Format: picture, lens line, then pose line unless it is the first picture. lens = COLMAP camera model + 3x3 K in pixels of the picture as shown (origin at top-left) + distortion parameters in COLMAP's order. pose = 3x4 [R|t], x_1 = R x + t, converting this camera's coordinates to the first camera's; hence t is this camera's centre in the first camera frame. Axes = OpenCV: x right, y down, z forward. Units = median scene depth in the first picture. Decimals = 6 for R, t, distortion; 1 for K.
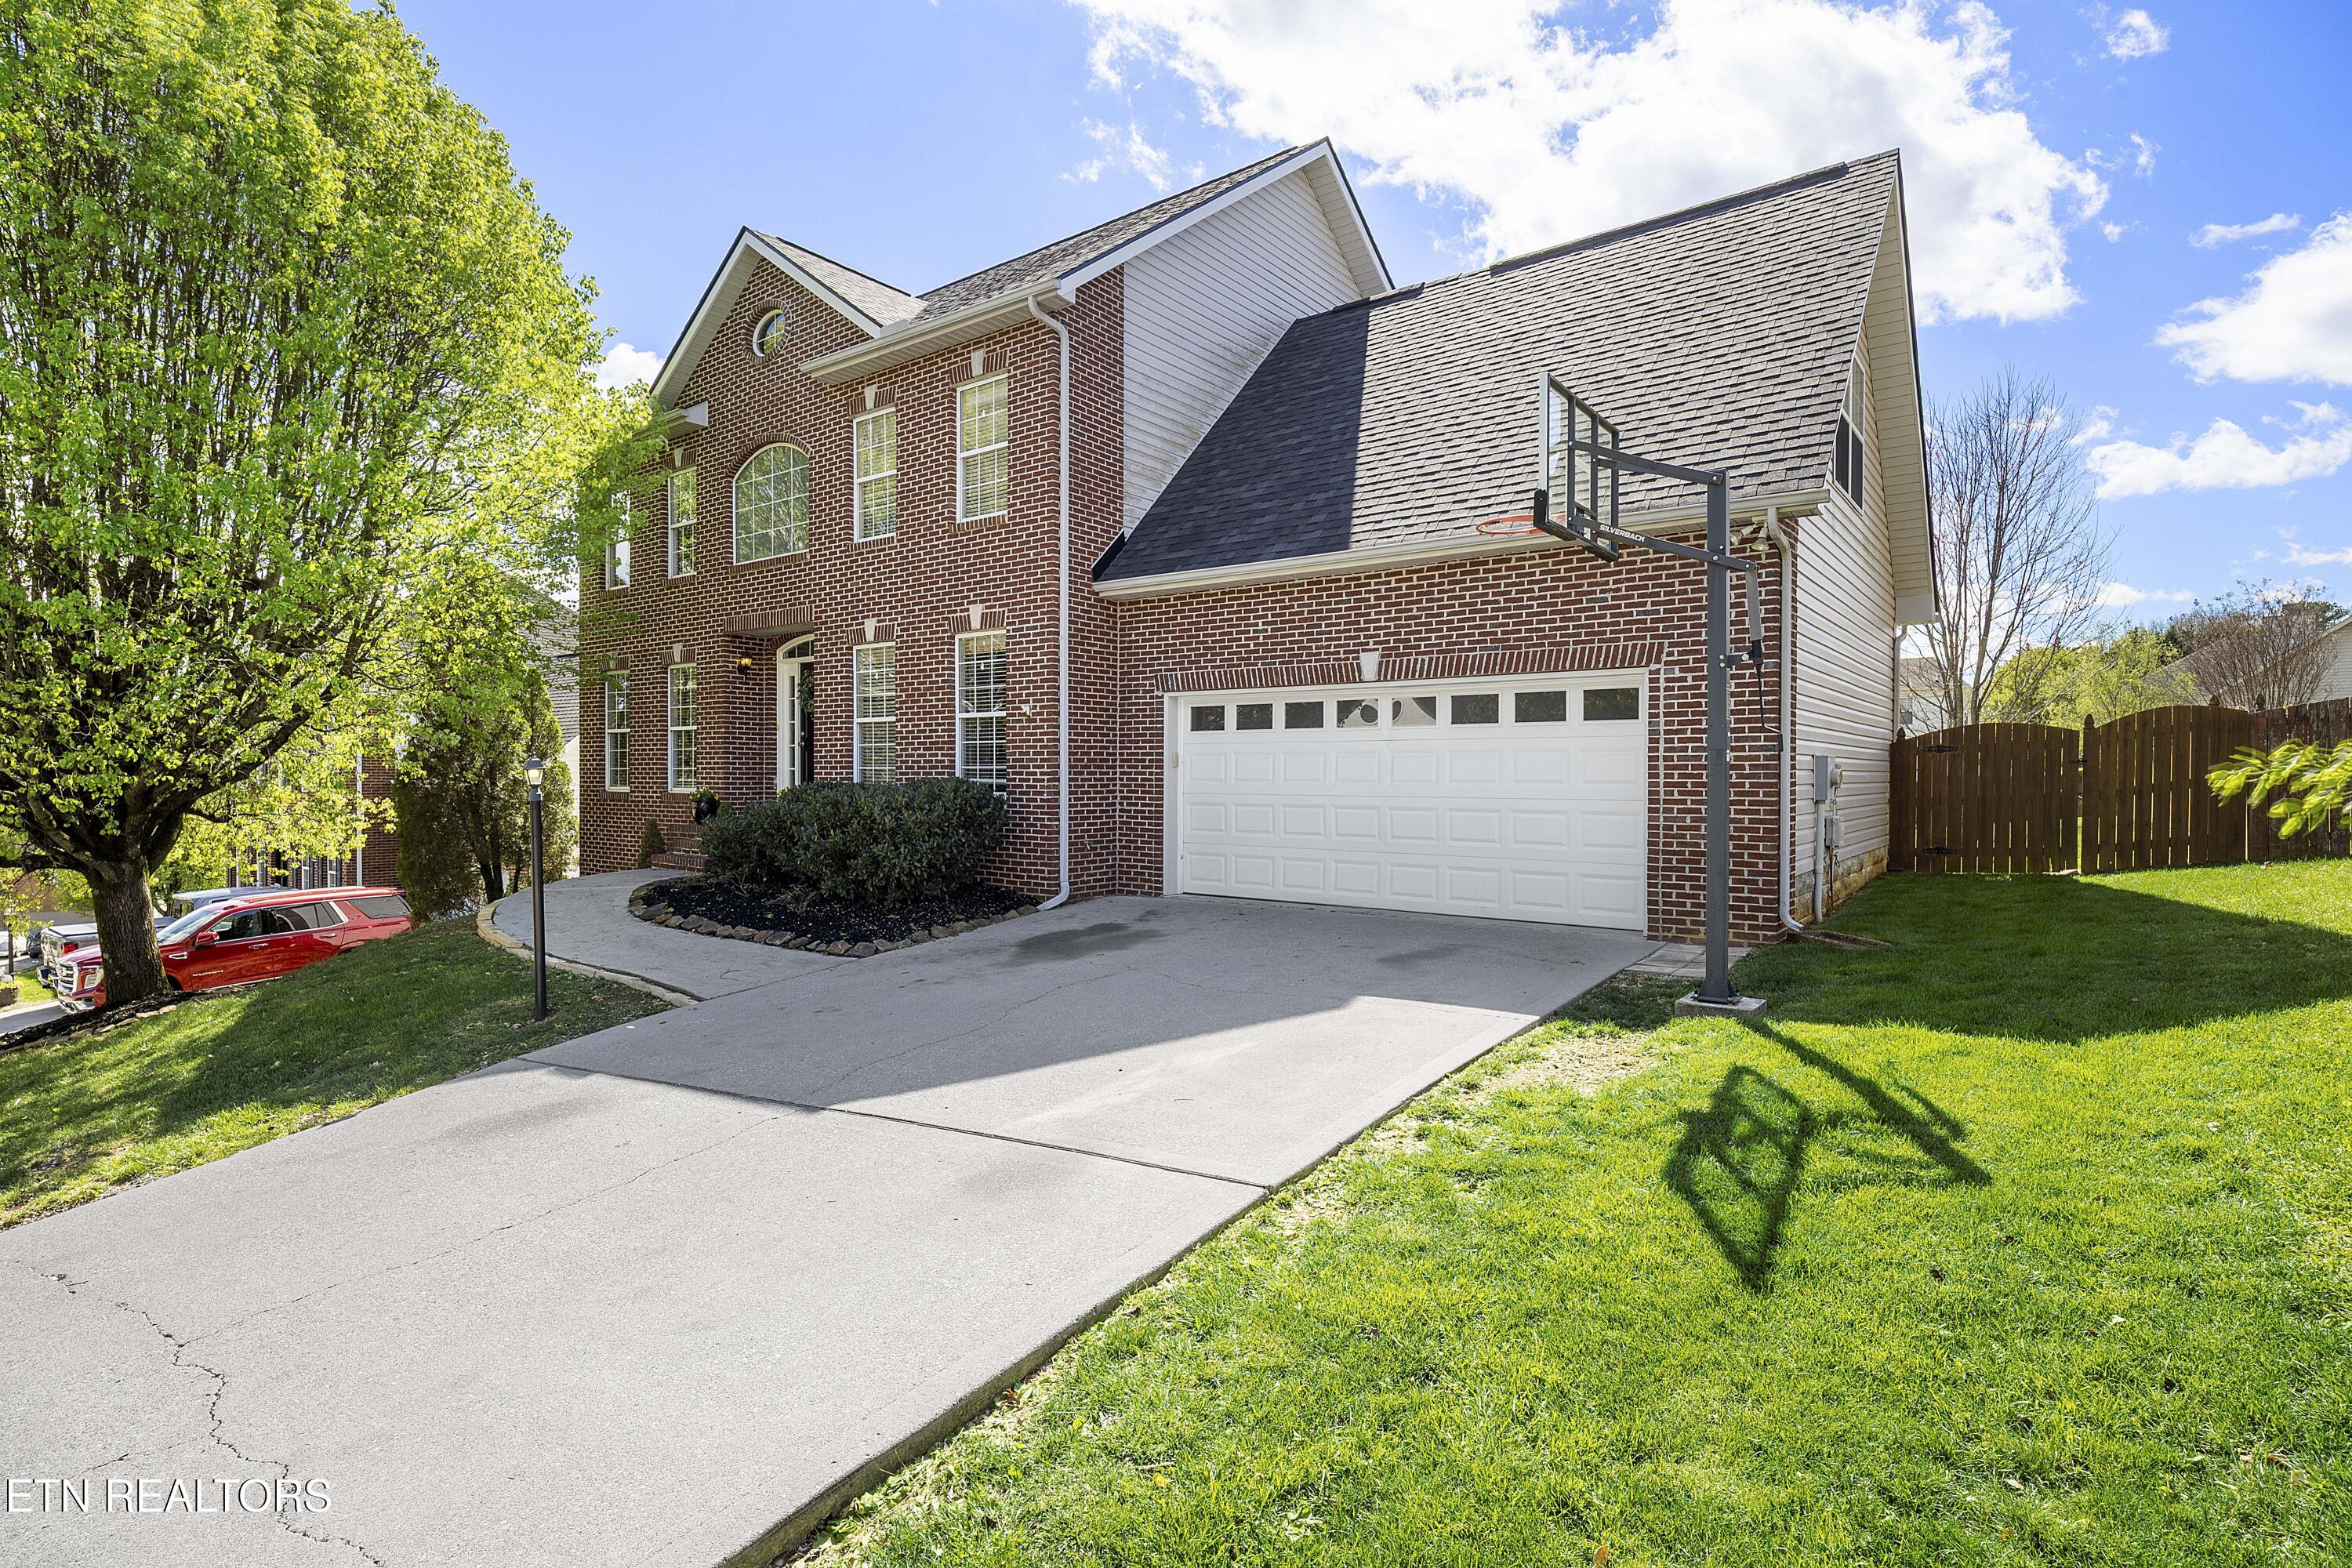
lens RADIAL K [[1184.6, 0, 1176.2], [0, 1184.6, 778.2], [0, 0, 1]] dist [-0.004061, -0.000338]
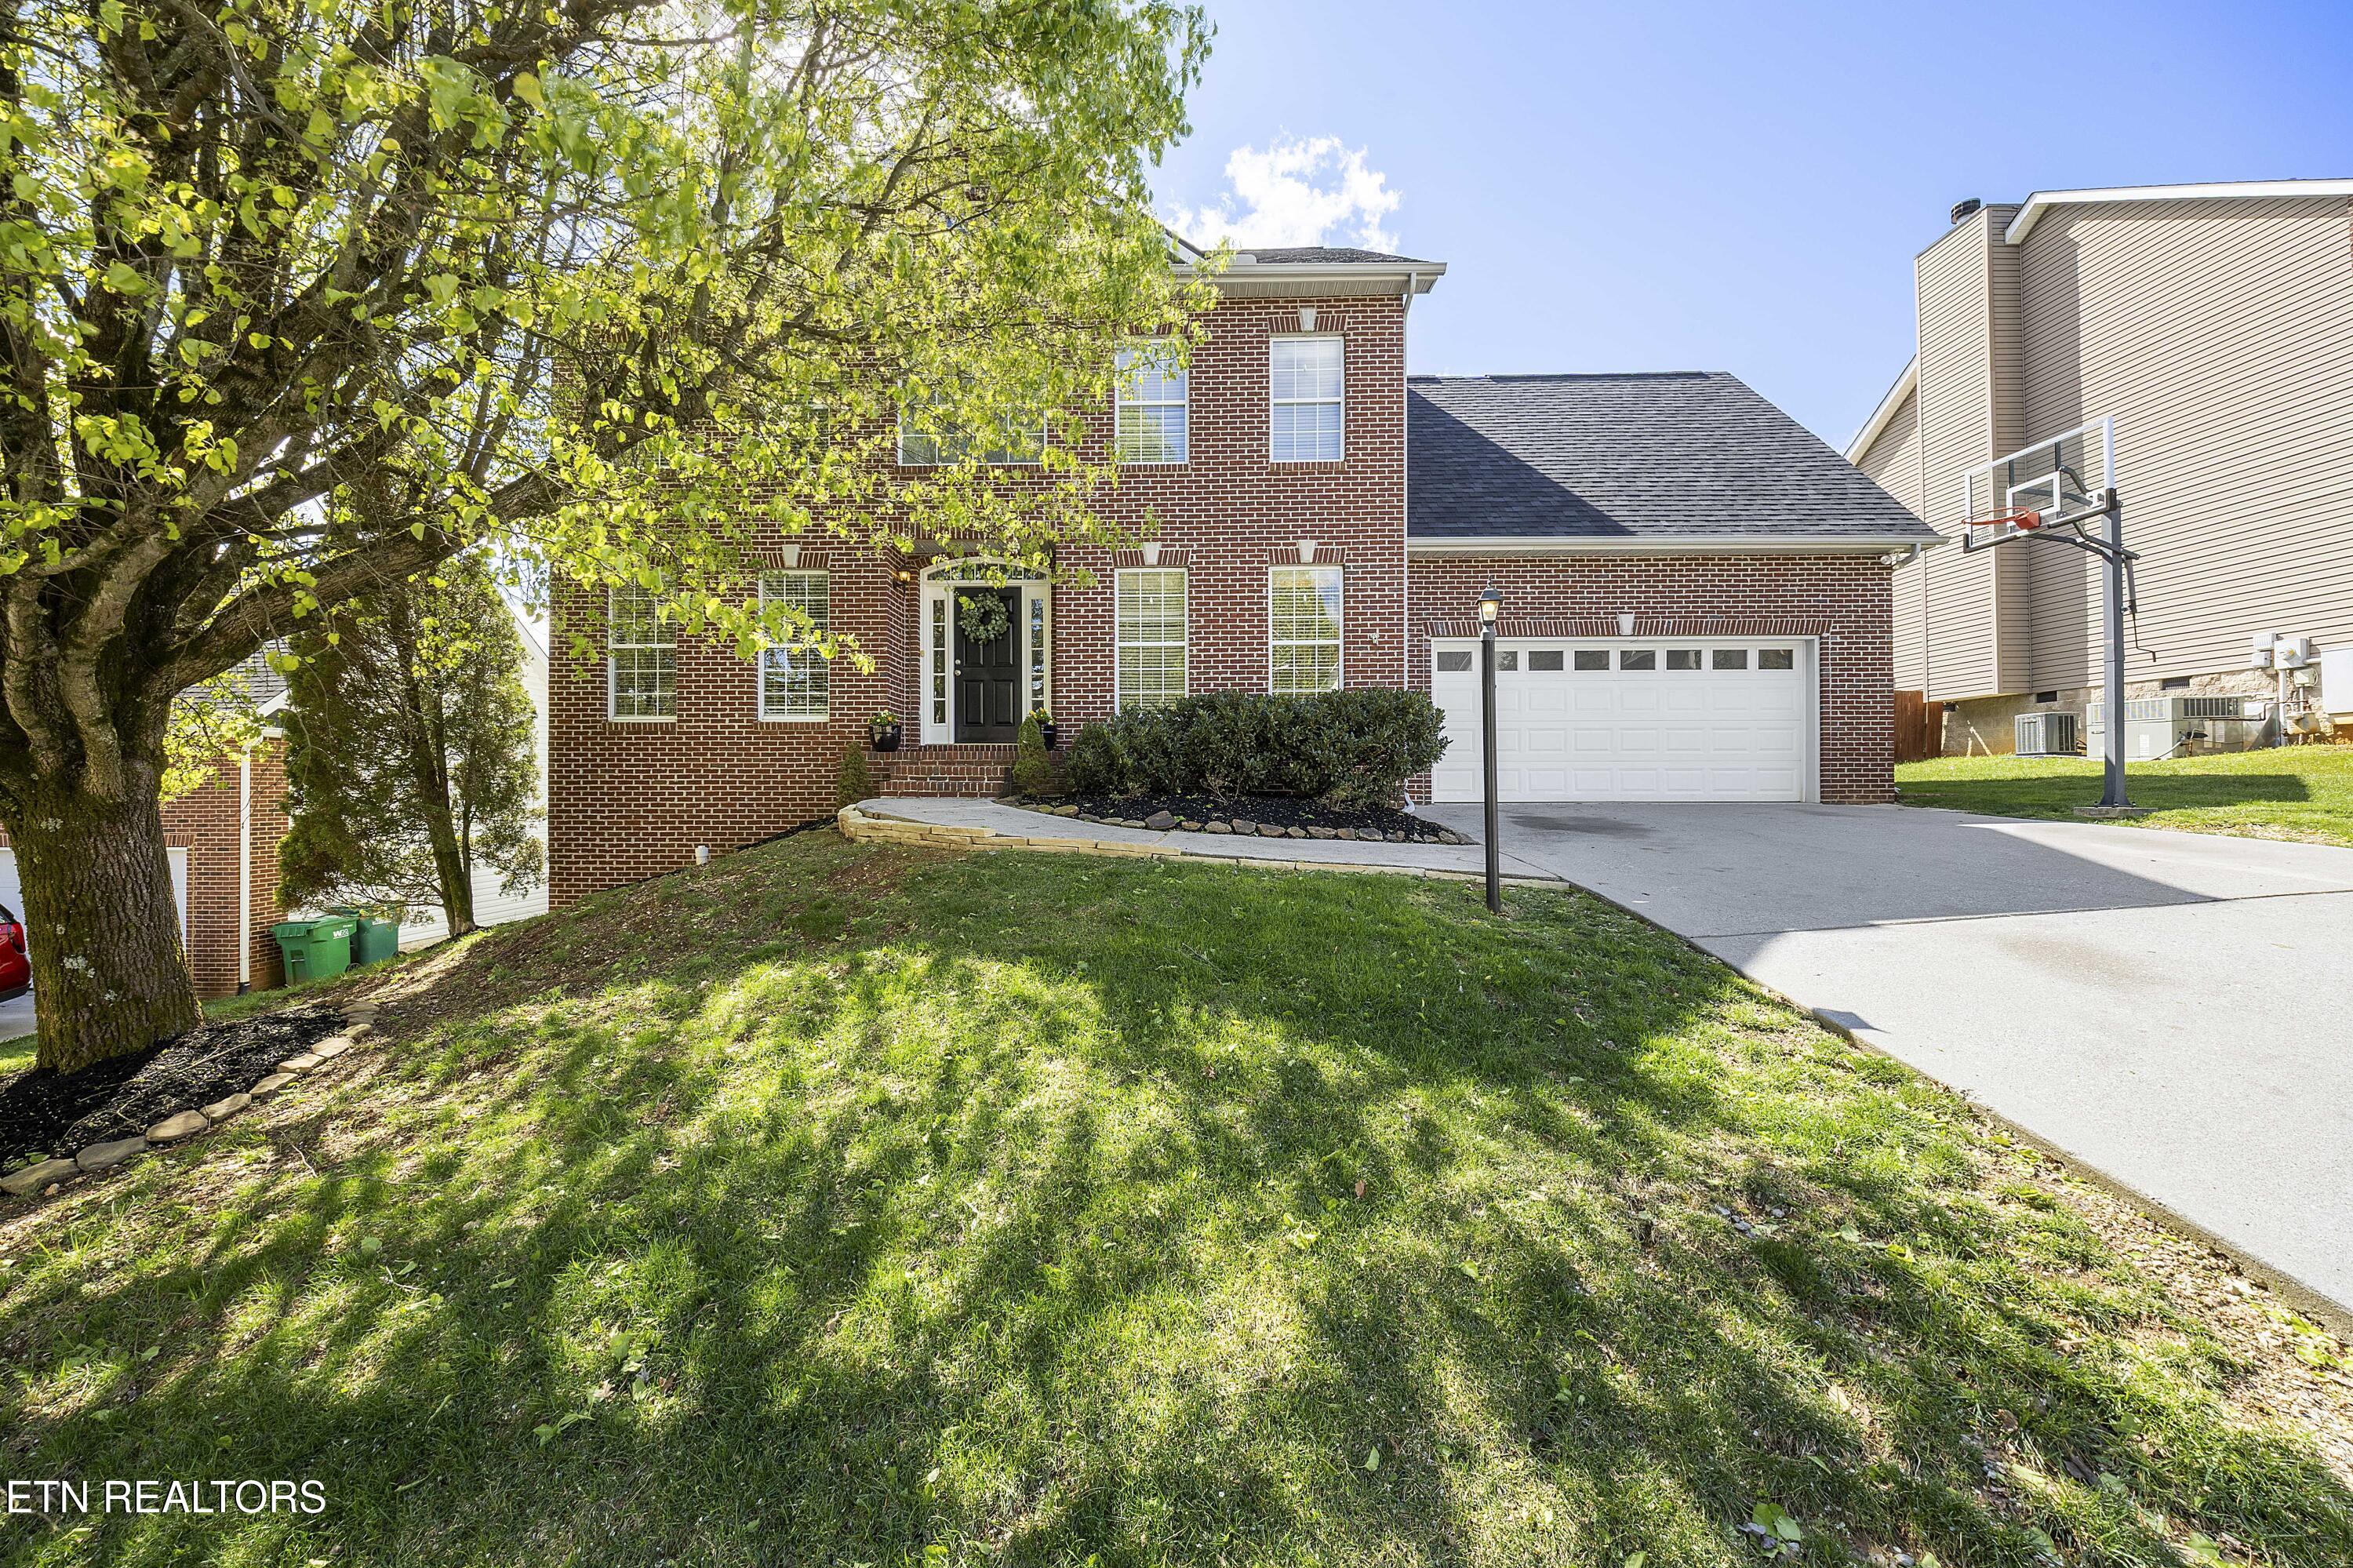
lens RADIAL K [[810.6, 0, 1178.6], [0, 810.6, 781.4], [0, 0, 1]] dist [-0.000376, -0.000056]
pose [[0.797375, -0.002418, 0.603479, -0.741531], [0.005751, 0.999977, -0.003592, 0.080421], [-0.603457, 0.006335, 0.797371, 0.495594]]
